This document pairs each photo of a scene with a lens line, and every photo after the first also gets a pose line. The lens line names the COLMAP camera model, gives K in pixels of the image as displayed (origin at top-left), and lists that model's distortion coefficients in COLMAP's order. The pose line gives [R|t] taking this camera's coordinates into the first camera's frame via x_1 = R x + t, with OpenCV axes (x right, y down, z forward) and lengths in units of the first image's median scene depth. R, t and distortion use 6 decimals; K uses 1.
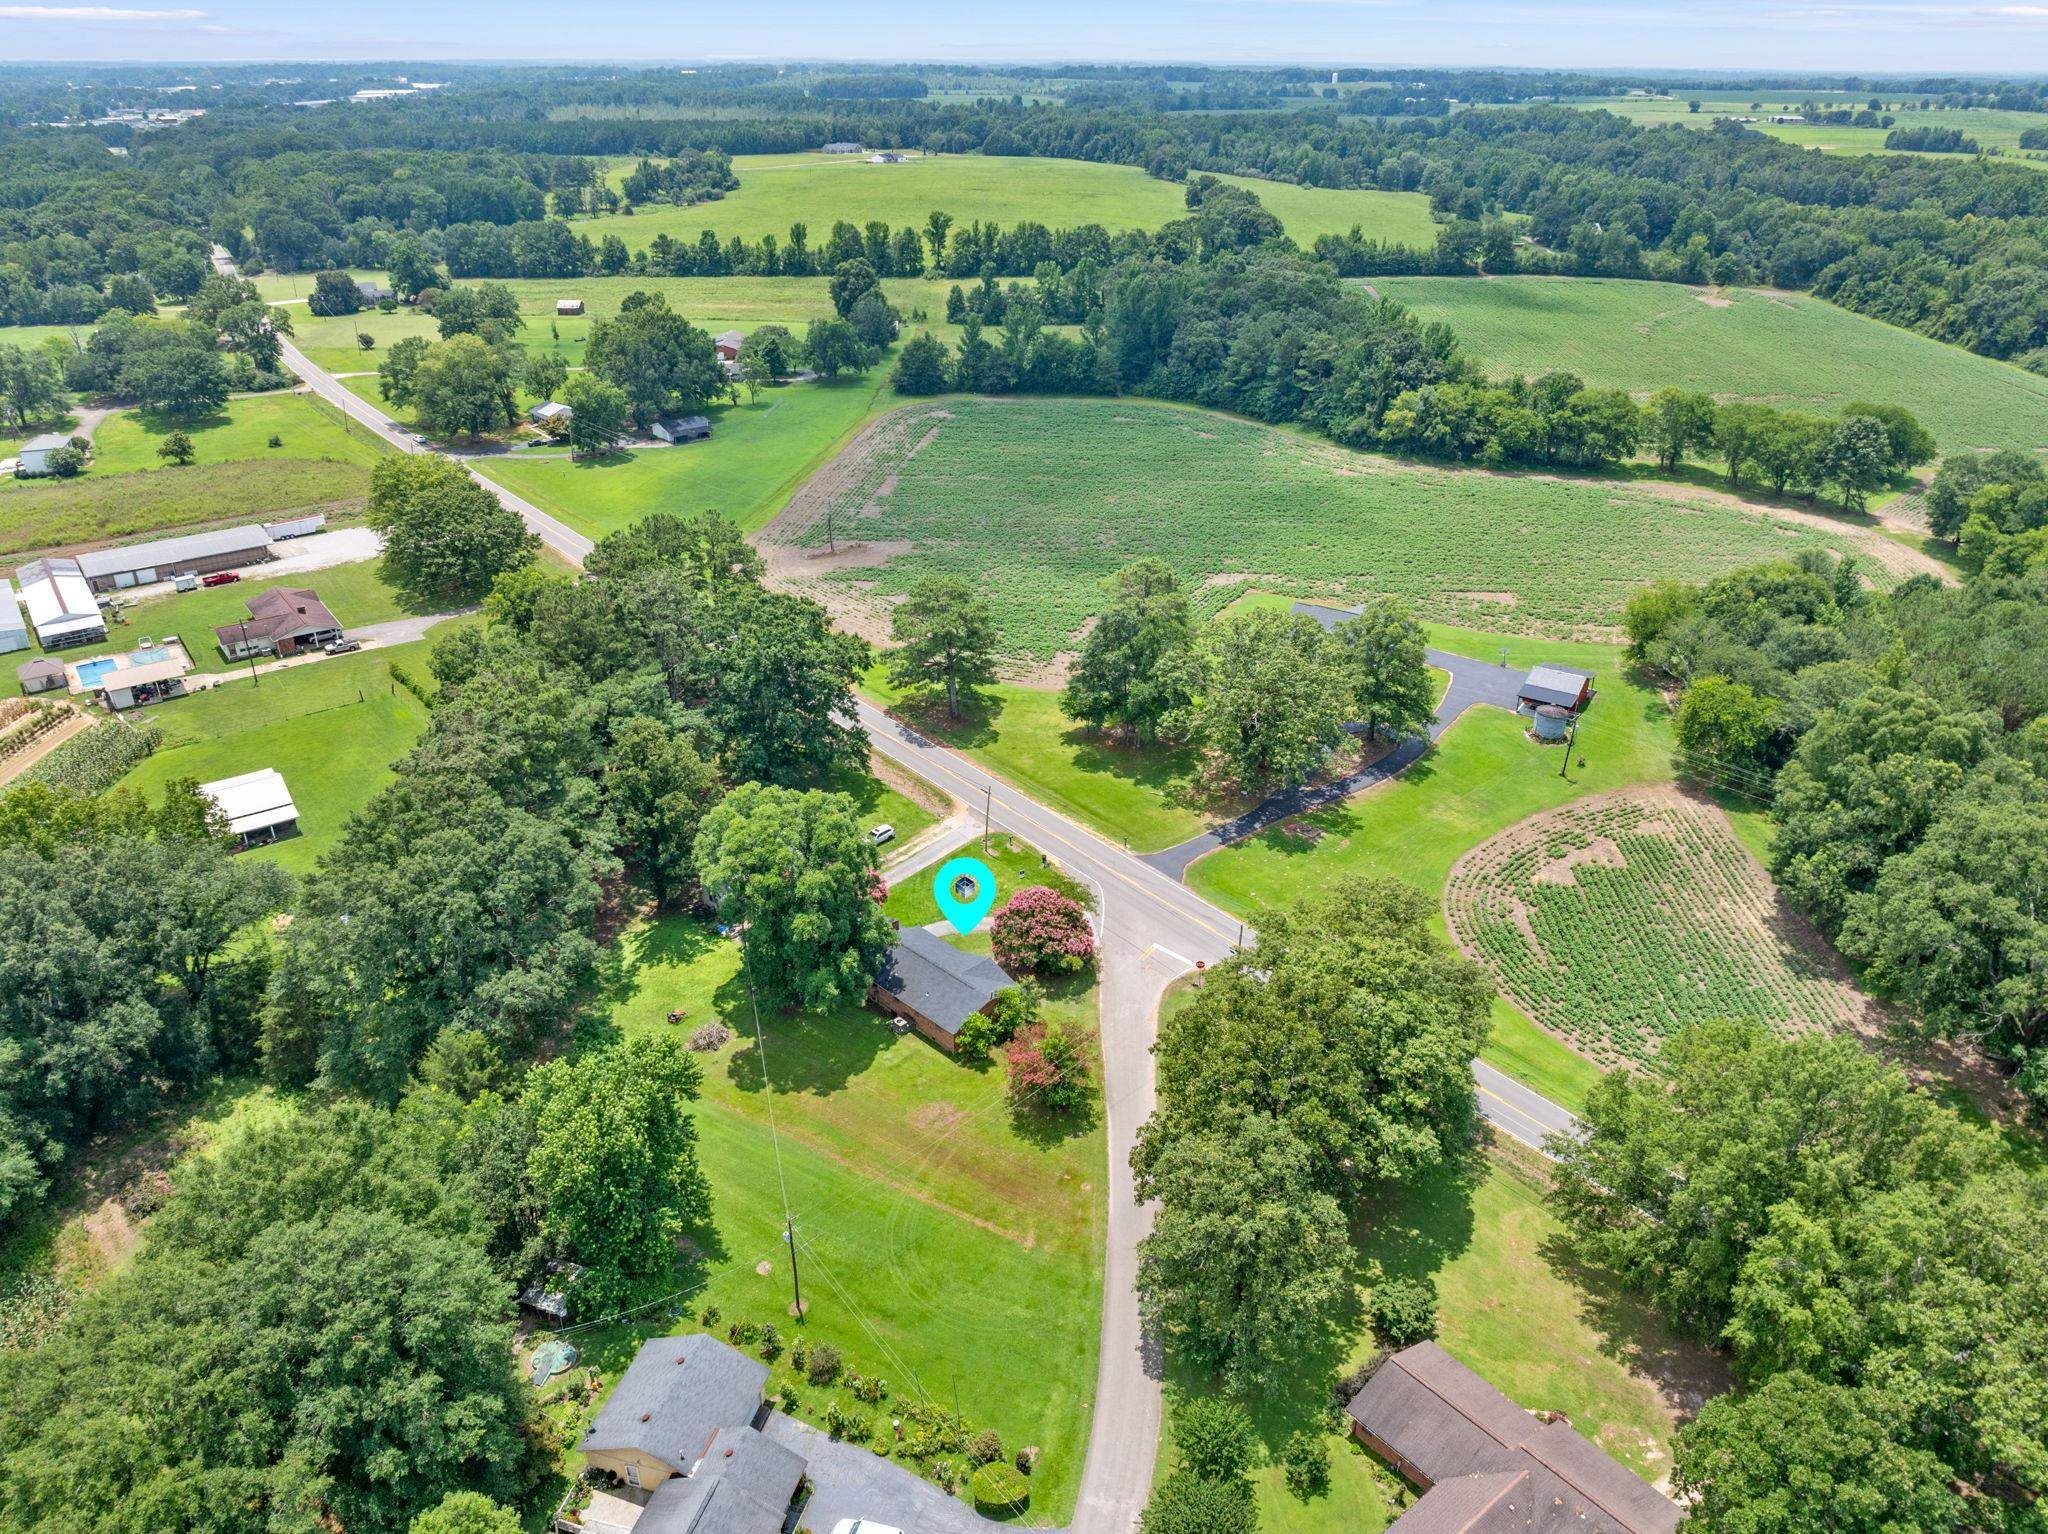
lens RADIAL K [[1440.4, 0, 1027.1], [0, 1440.4, 770.5], [0, 0, 1]] dist [-0.050531, 0.022378]
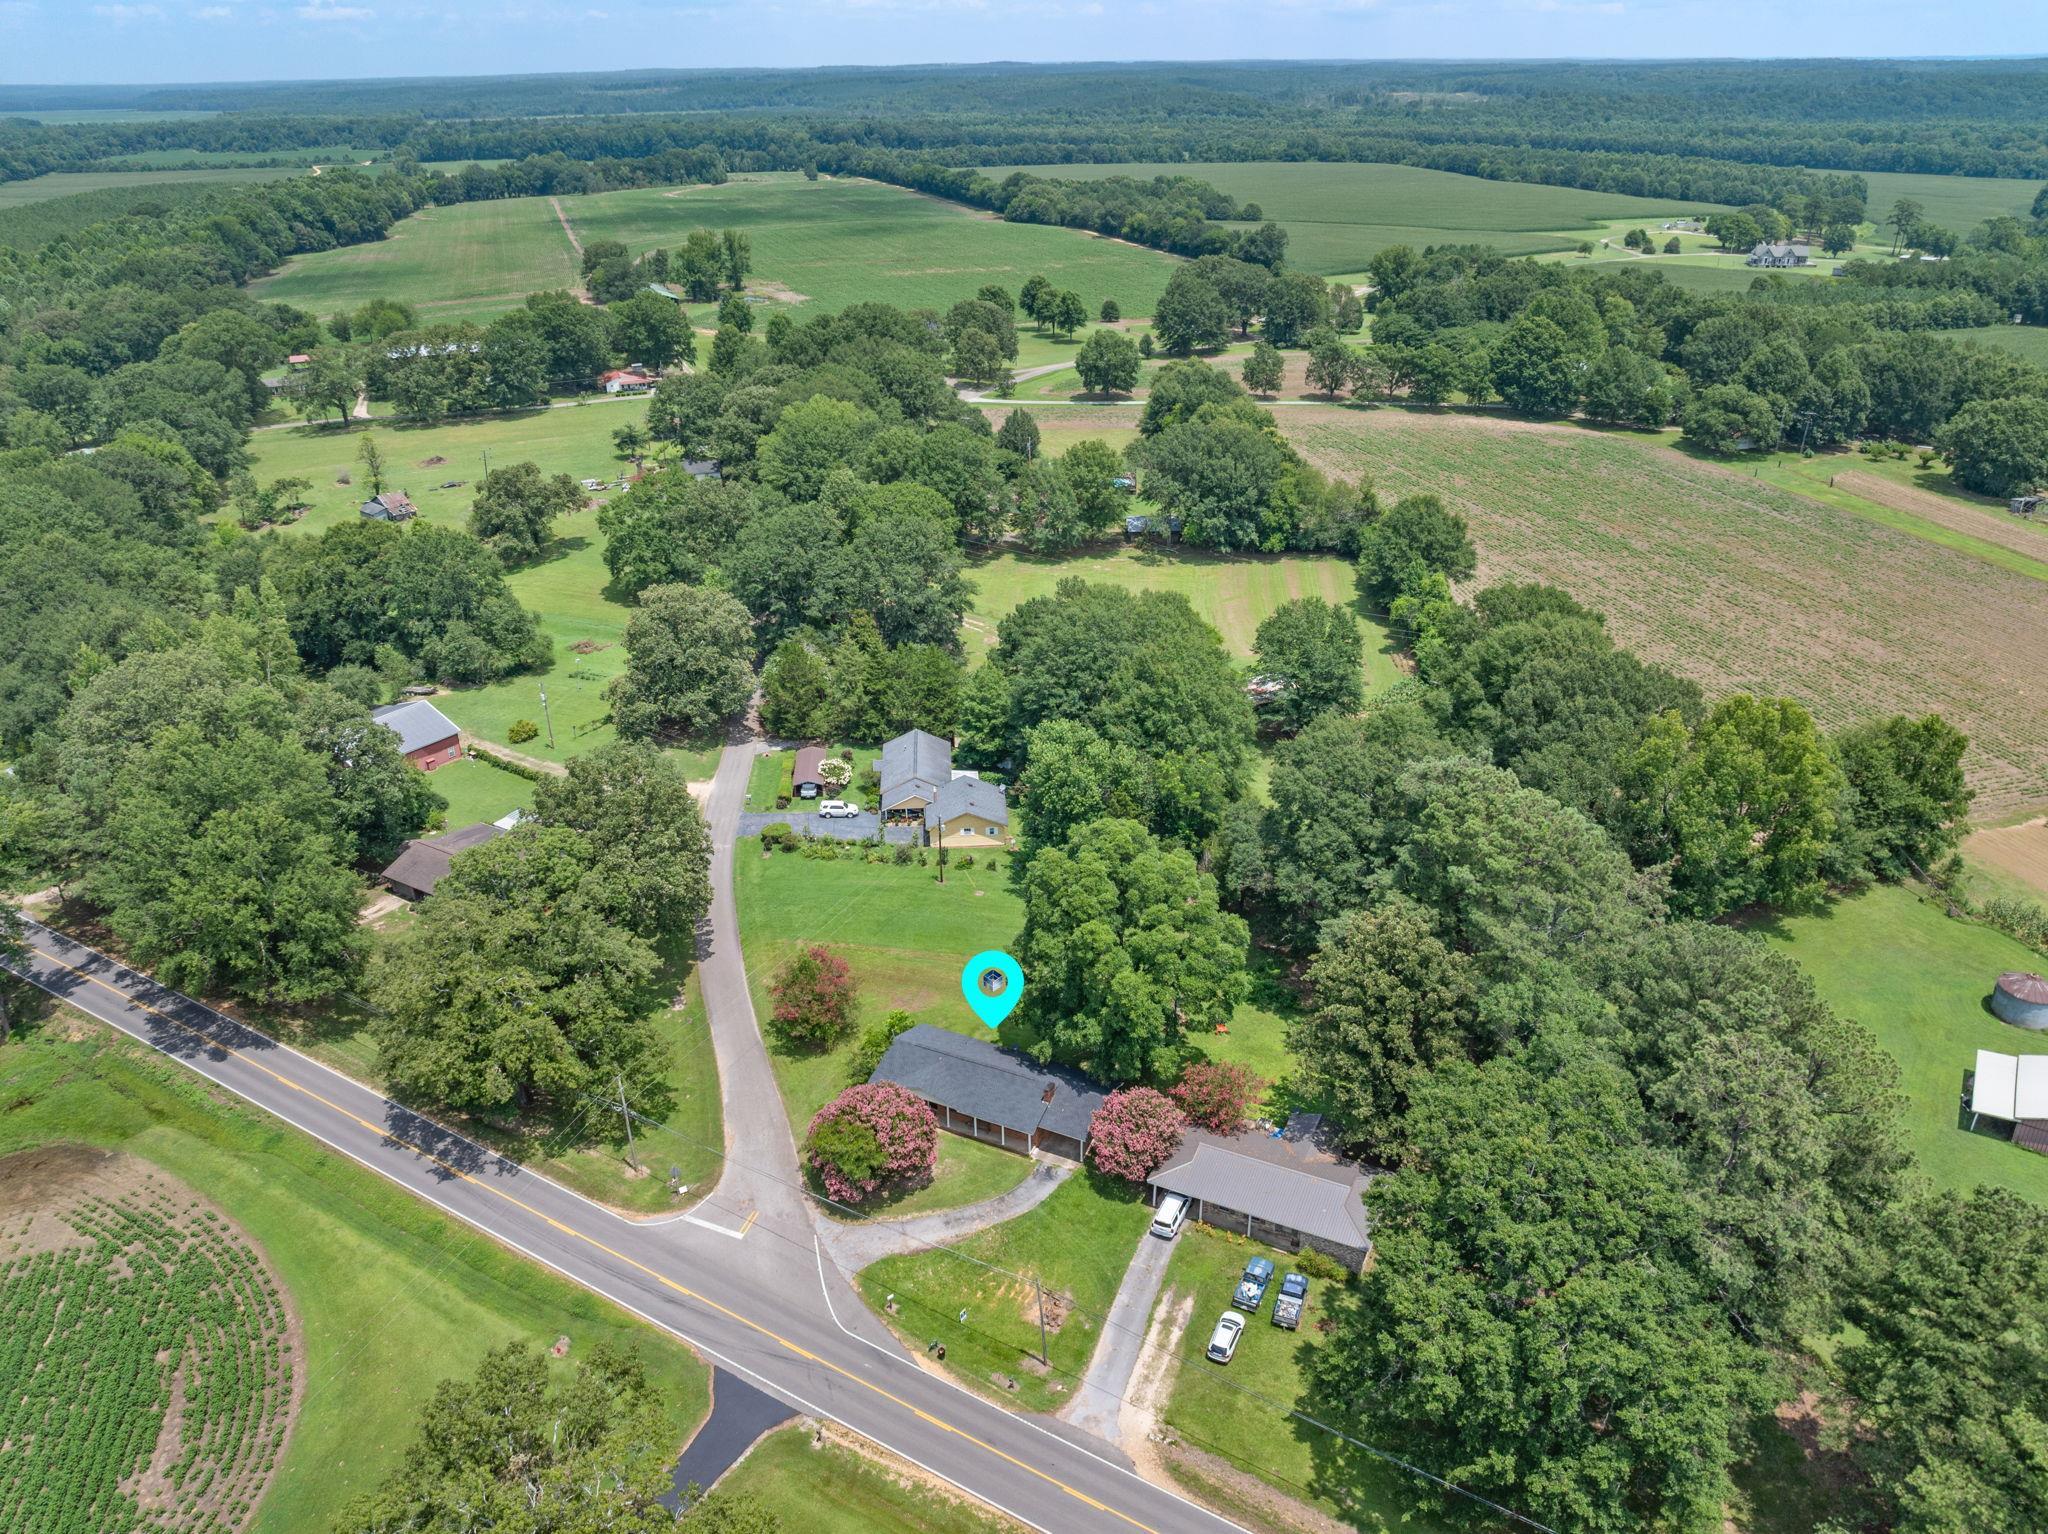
lens RADIAL K [[1440.4, 0, 1027.1], [0, 1440.4, 770.5], [0, 0, 1]] dist [-0.050531, 0.022378]
pose [[-0.941908, 0.159812, -0.295415, 0.060679], [-0.140386, 0.611708, 0.778528, -0.295483], [0.305126, 0.774773, -0.553737, 0.595132]]
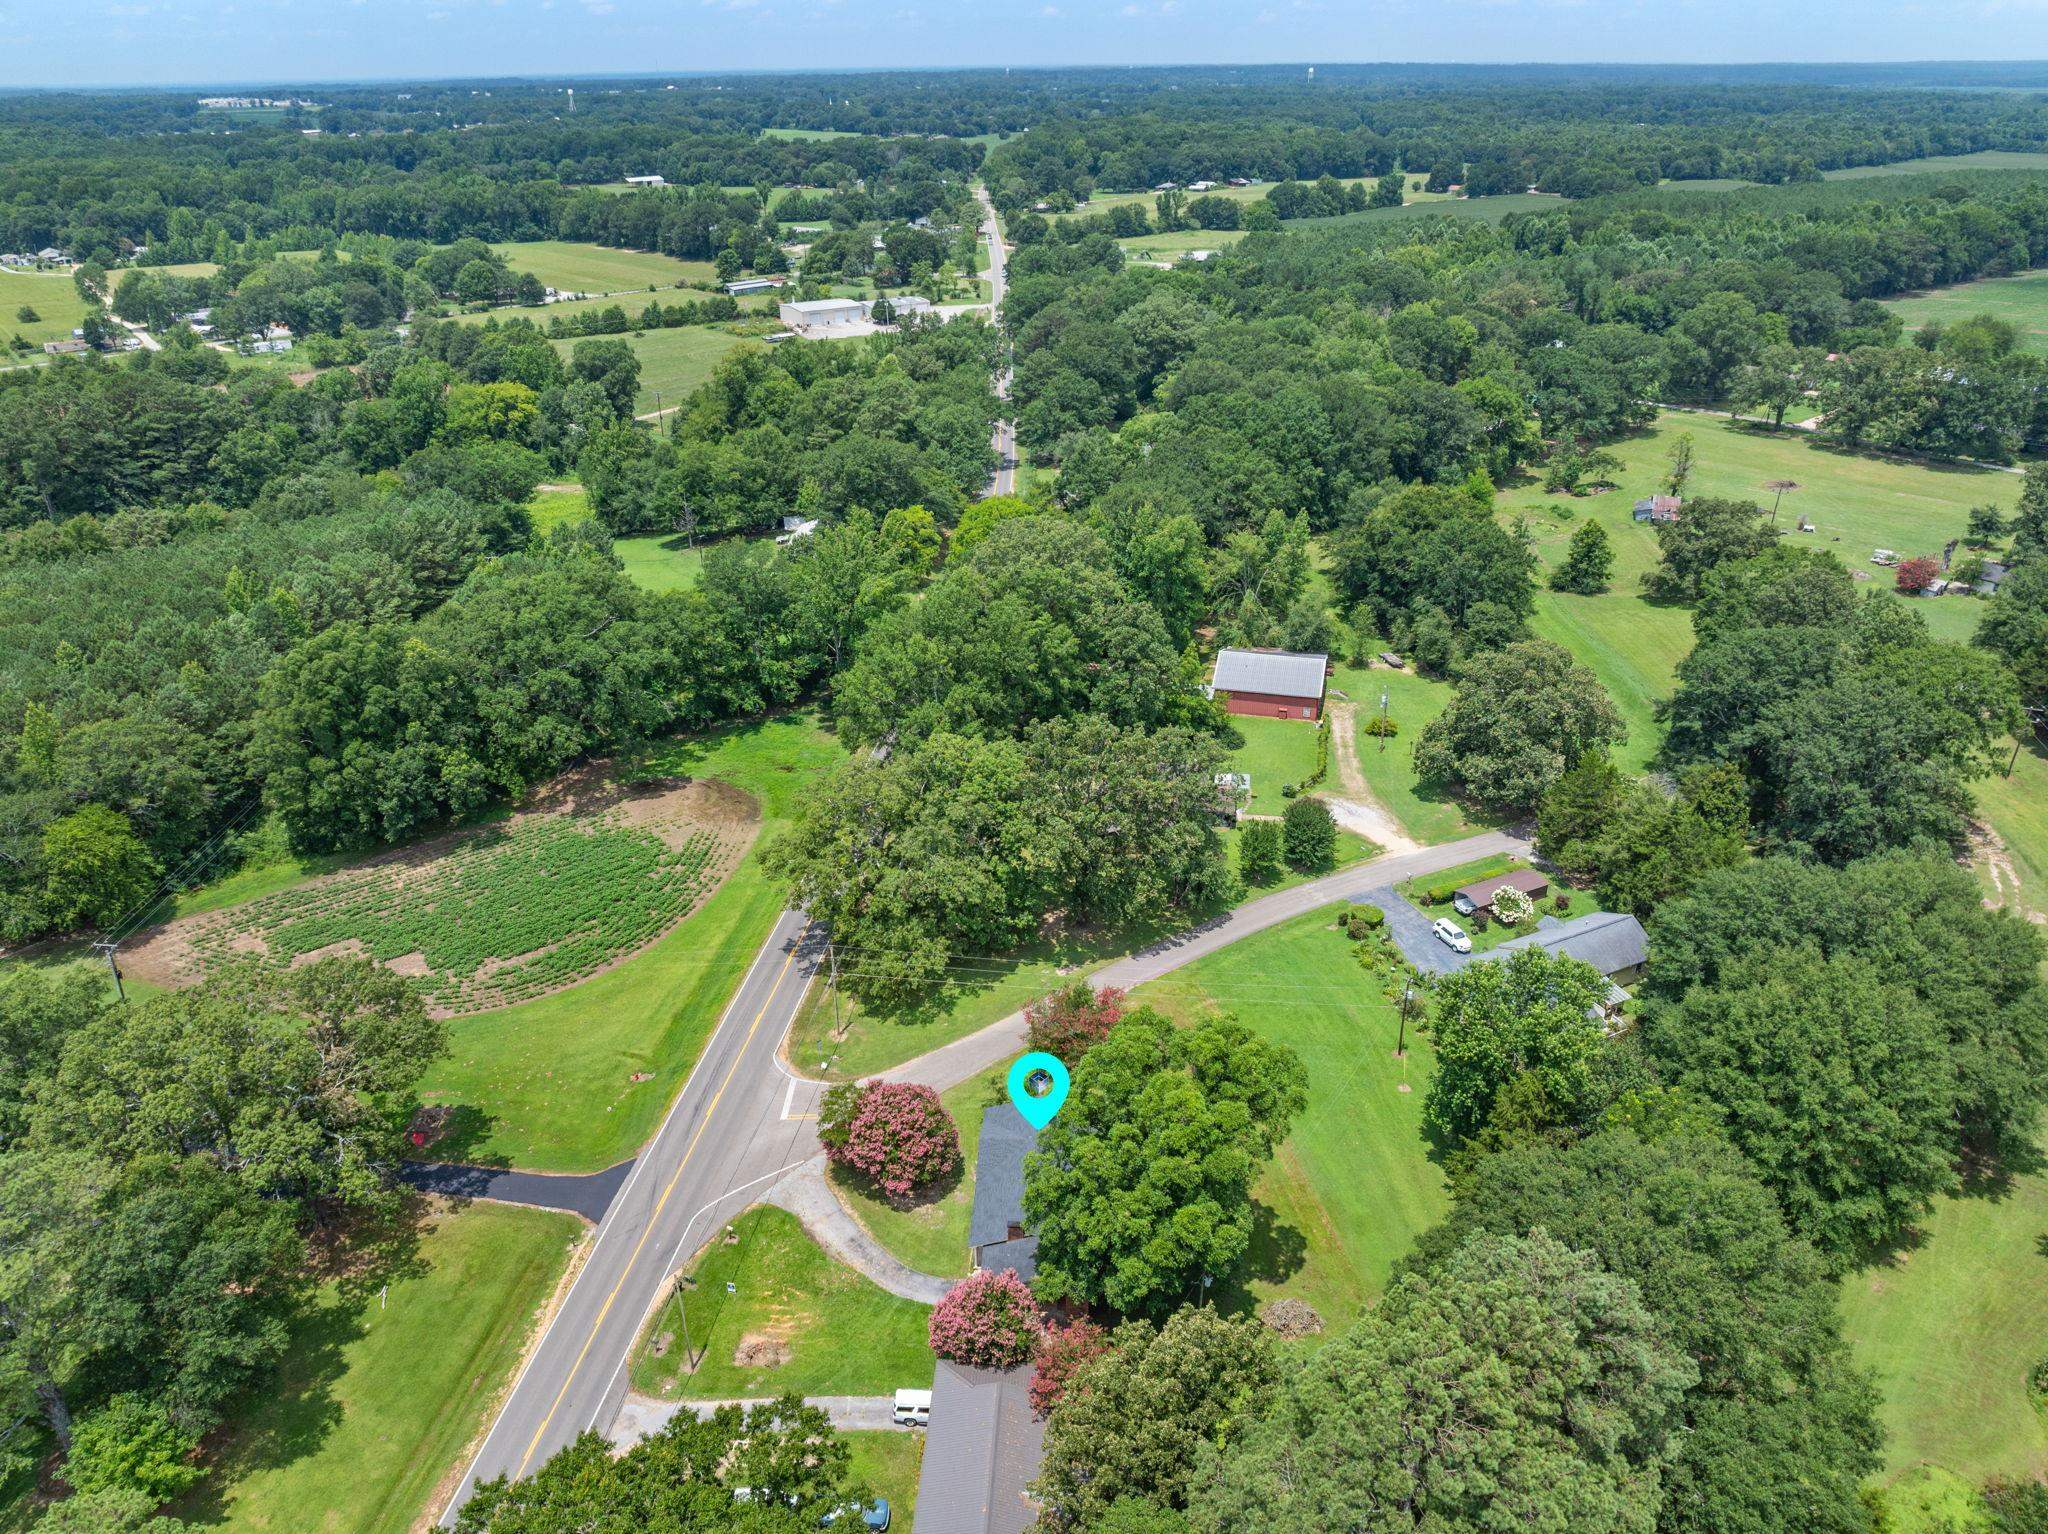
lens RADIAL K [[1440.4, 0, 1027.1], [0, 1440.4, 770.5], [0, 0, 1]] dist [-0.050531, 0.022378]
pose [[-0.672114, -0.326143, 0.664750, -0.230697], [0.340169, 0.661414, 0.668443, -0.243100], [-0.657684, 0.675398, -0.333602, 0.490675]]
